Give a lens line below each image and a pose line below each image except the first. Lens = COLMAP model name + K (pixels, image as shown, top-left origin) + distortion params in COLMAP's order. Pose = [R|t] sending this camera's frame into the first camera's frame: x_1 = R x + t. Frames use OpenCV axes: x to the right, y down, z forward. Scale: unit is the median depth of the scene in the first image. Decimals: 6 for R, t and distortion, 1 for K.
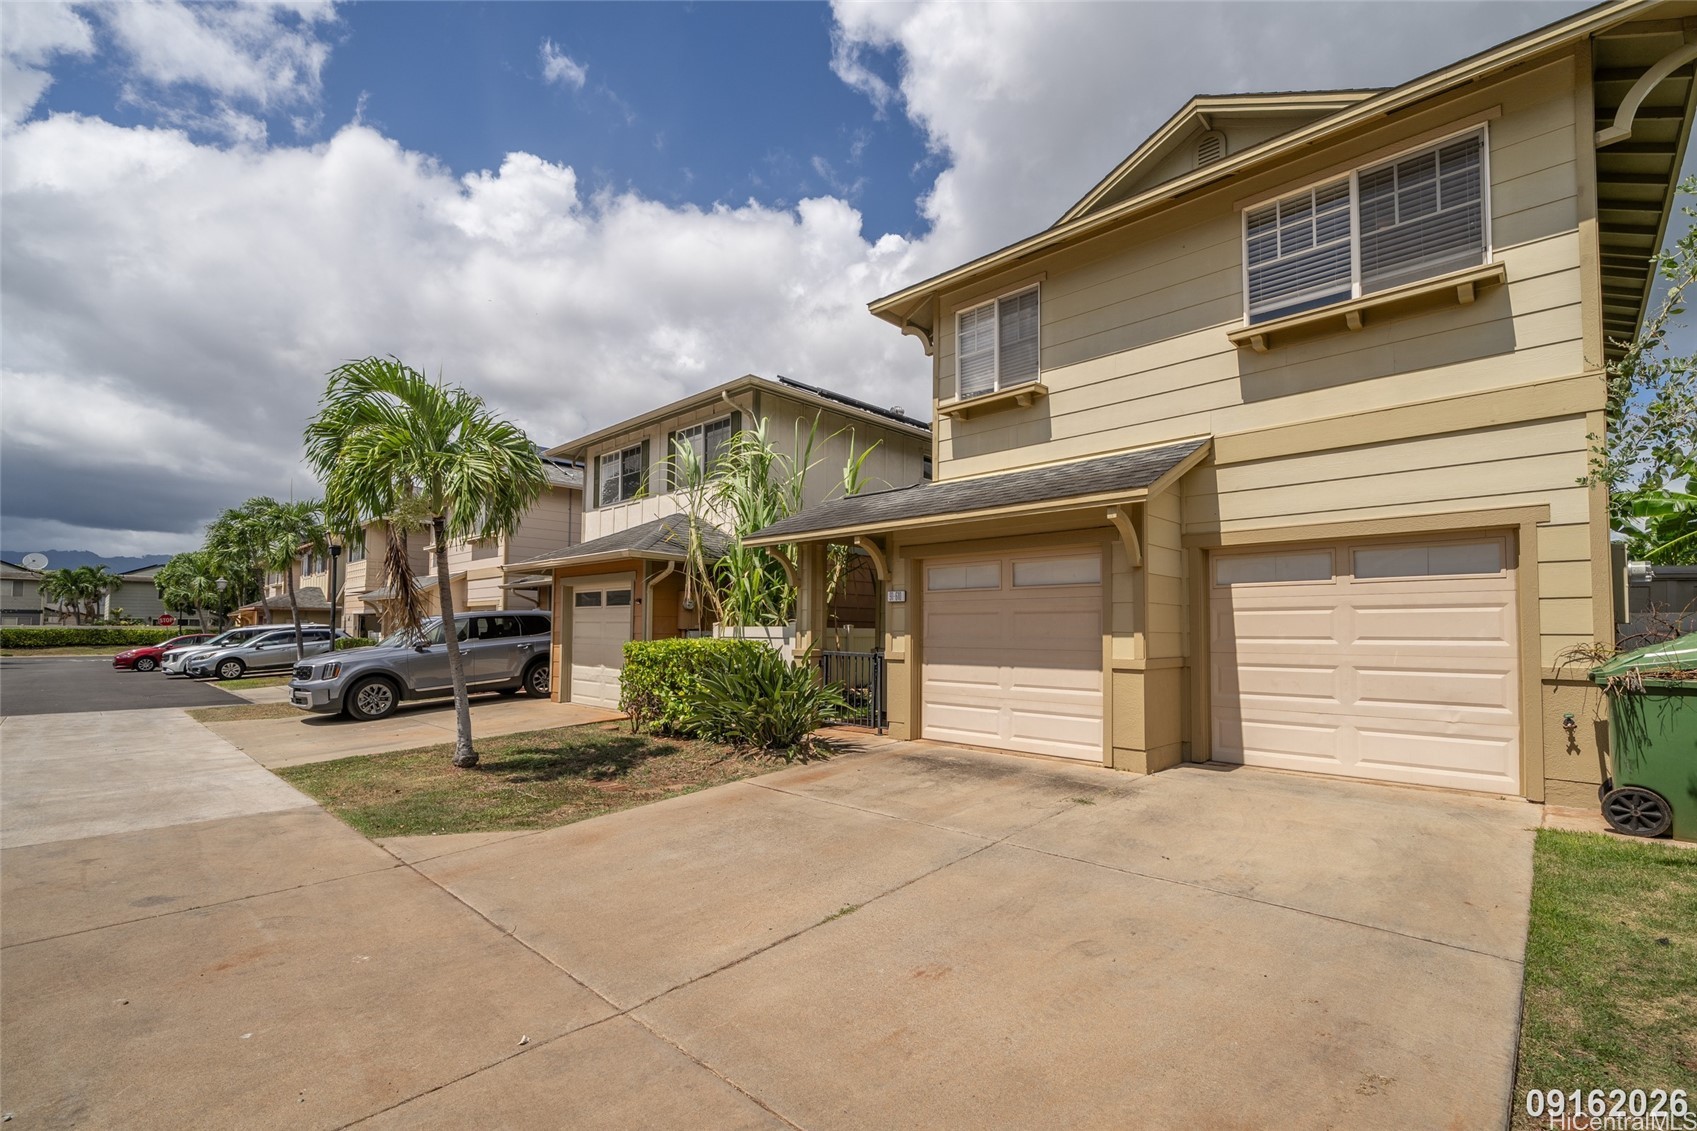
lens RADIAL K [[726.0, 0, 936.3], [0, 726.0, 599.9], [0, 0, 1]] dist [-0.000029, 0.000349]
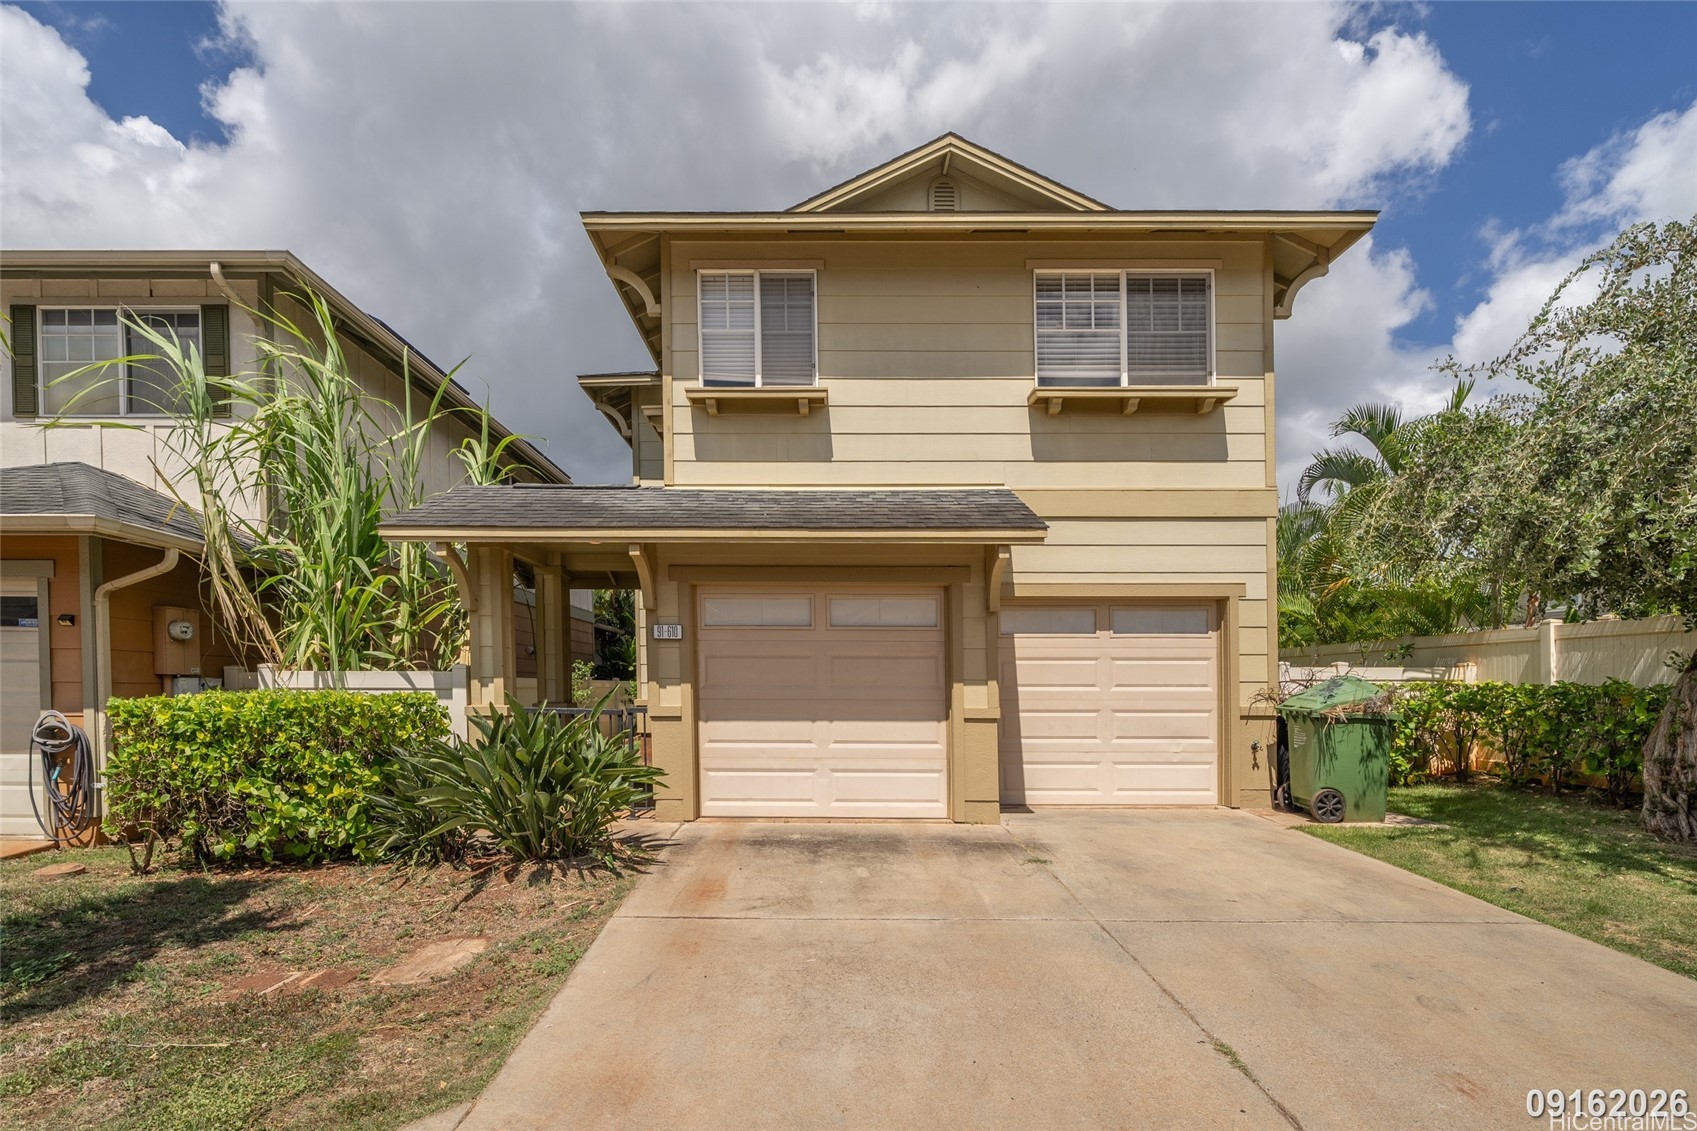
lens RADIAL K [[726.0, 0, 846.4], [0, 726.0, 691.0], [0, 0, 1]] dist [-0.000029, 0.000349]
pose [[0.767679, -0.006708, 0.640800, -0.428115], [-0.027352, 0.998691, 0.043222, 0.020215], [-0.640251, -0.050708, 0.766490, 0.337372]]
